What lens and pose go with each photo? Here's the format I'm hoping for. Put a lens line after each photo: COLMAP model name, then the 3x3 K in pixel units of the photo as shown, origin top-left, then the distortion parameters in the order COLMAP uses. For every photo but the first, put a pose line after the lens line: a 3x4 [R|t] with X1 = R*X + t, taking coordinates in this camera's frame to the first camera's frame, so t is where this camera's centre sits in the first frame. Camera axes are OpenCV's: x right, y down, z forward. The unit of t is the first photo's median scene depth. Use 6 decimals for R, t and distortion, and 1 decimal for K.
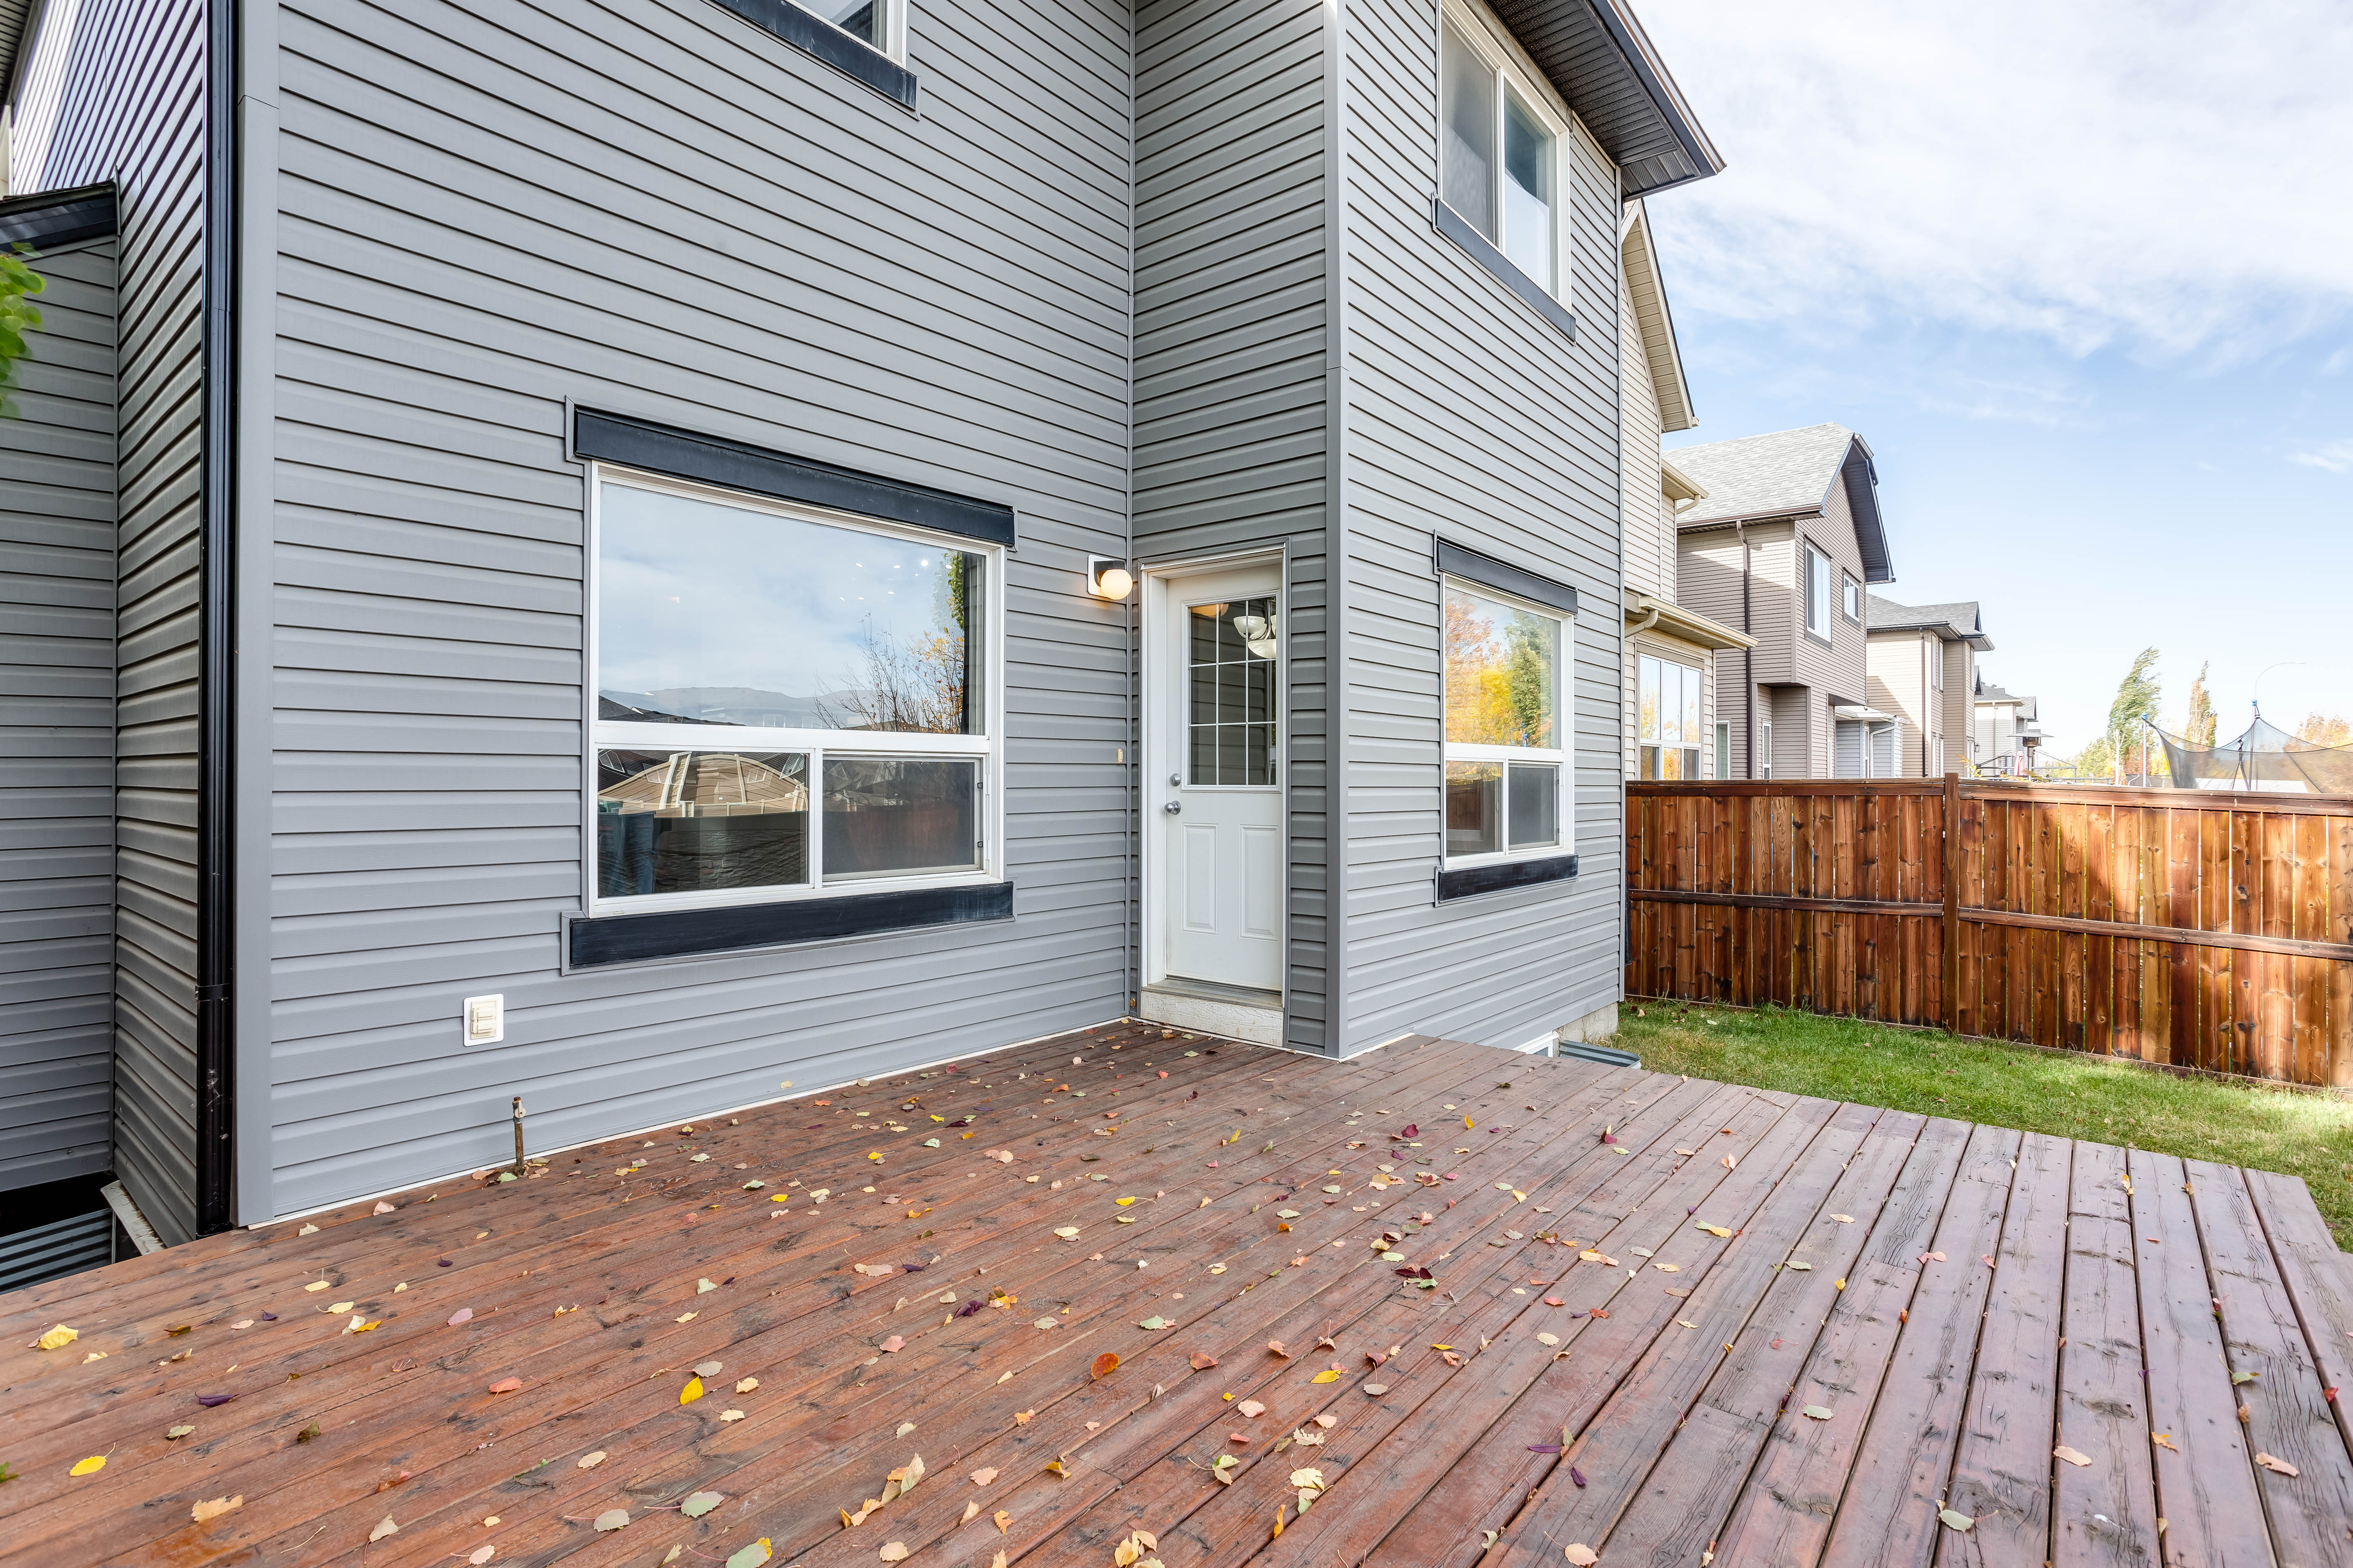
lens RADIAL K [[1141.9, 0, 1173.2], [0, 1141.9, 772.8], [0, 0, 1]] dist [-0.040821, 0.022576]
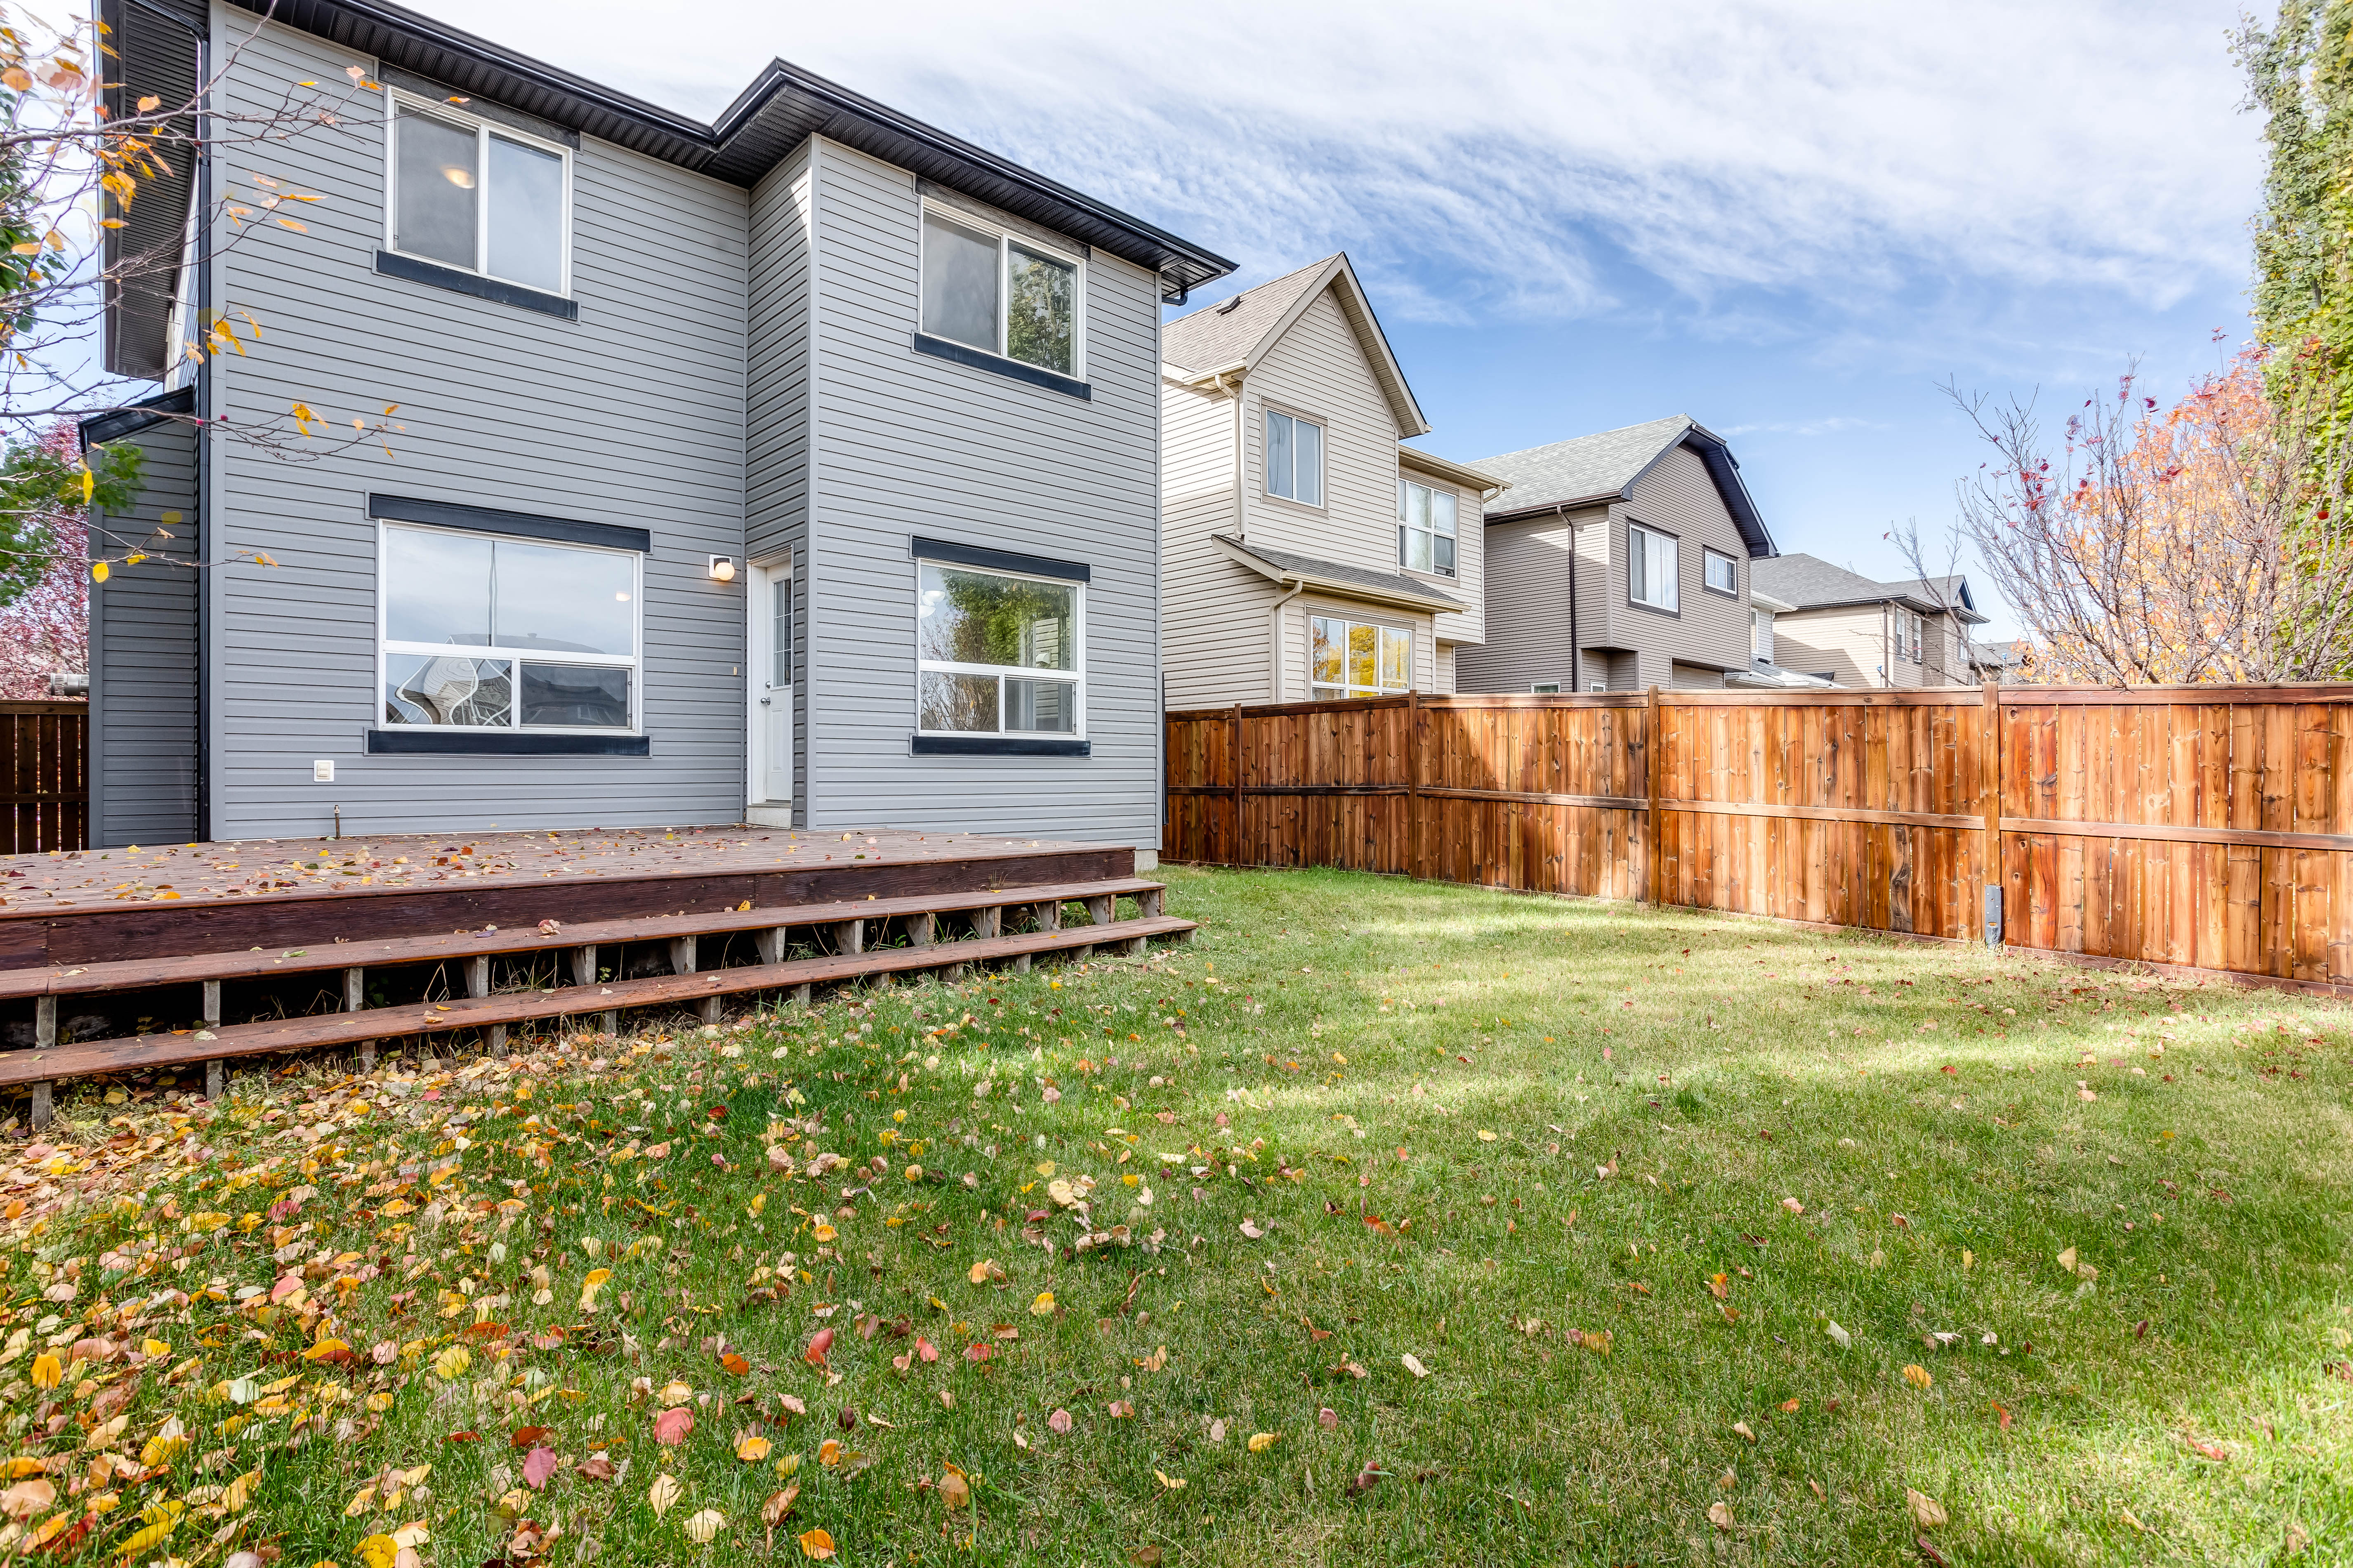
lens RADIAL K [[1166.7, 0, 1176.5], [0, 1166.7, 784.0], [0, 0, 1]] dist [-0.131922, 0.148114]
pose [[0.992790, -0.006170, -0.119712, 0.603719], [0.007220, 0.999939, 0.008342, 0.107504], [0.119653, -0.009146, 0.992774, -0.466533]]
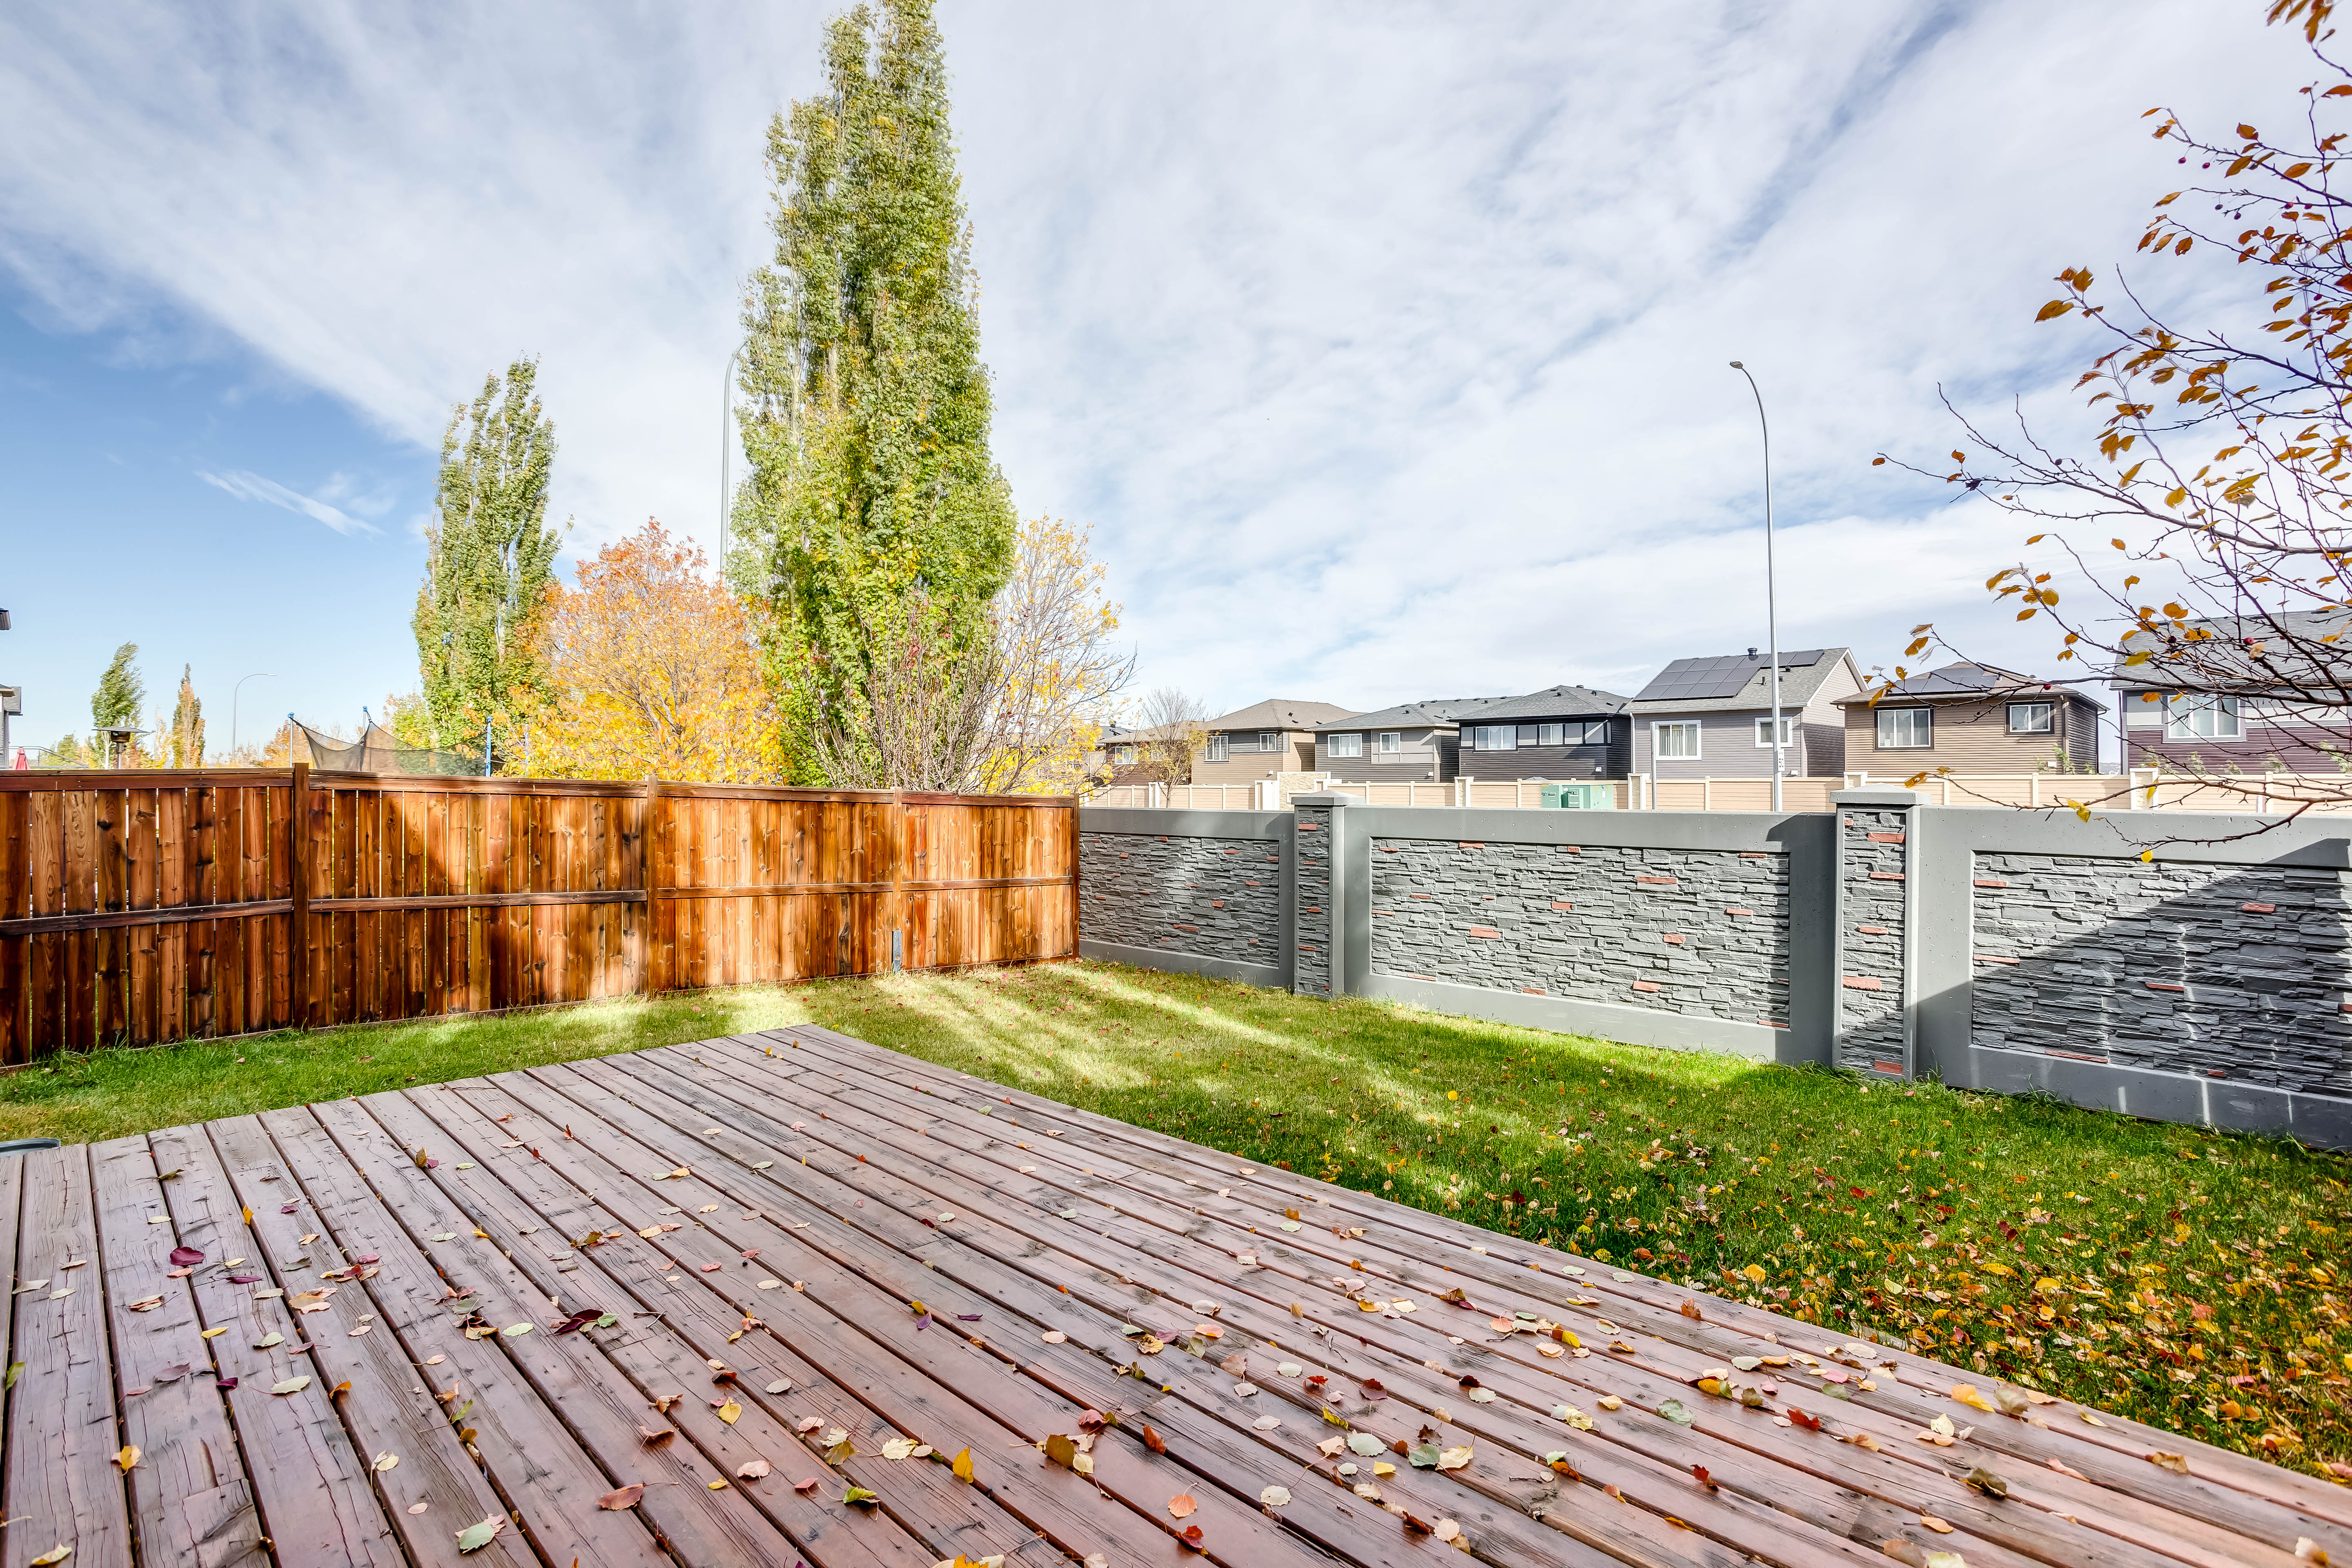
lens RADIAL K [[1126.0, 0, 1148.8], [0, 1126.0, 780.8], [0, 0, 1]] dist [-0.000158, 0.001320]
pose [[0.102111, -0.006352, 0.994753, -0.214244], [0.000692, 0.999980, 0.006314, 0.010304], [-0.994773, 0.000044, 0.102113, 0.177556]]
